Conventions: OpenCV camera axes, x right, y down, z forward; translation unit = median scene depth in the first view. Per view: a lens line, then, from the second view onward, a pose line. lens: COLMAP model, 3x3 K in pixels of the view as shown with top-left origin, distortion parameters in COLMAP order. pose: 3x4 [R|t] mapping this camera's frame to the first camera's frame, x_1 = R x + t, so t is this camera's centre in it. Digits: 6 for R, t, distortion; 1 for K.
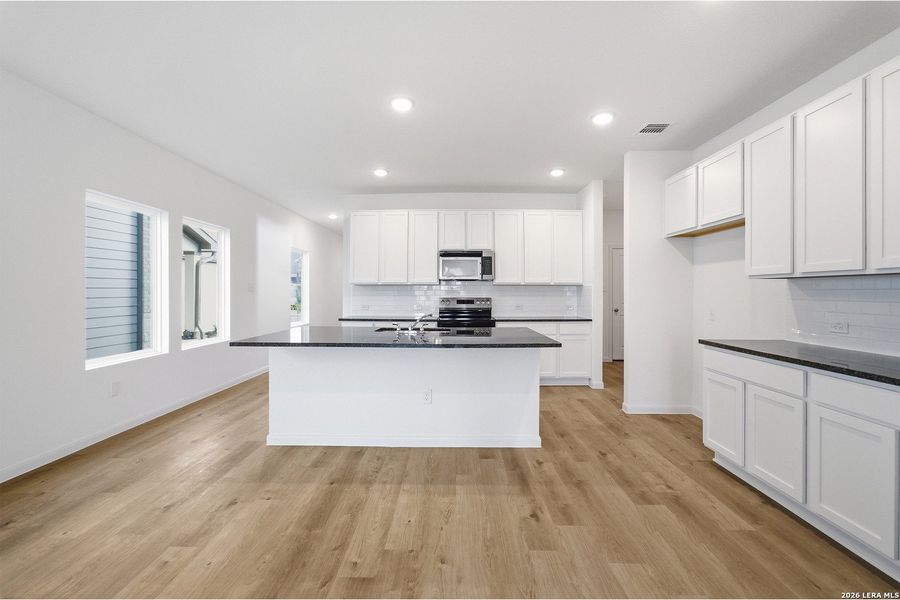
lens RADIAL K [[374.6, 0, 448.7], [0, 374.6, 294.9], [0, 0, 1]] dist [-0.002160, -0.000445]
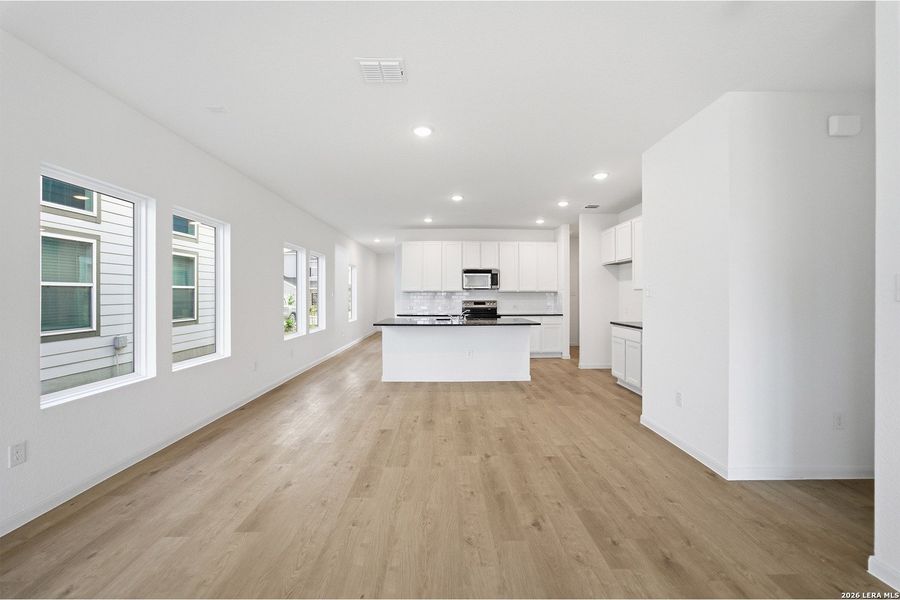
lens RADIAL K [[377.4, 0, 458.8], [0, 377.4, 297.3], [0, 0, 1]] dist [-0.001753, -0.000055]
pose [[0.998371, -0.001328, 0.057040, -0.131370], [0.001366, 0.999999, -0.000631, -0.004697], [-0.057039, 0.000708, 0.998372, -0.517328]]
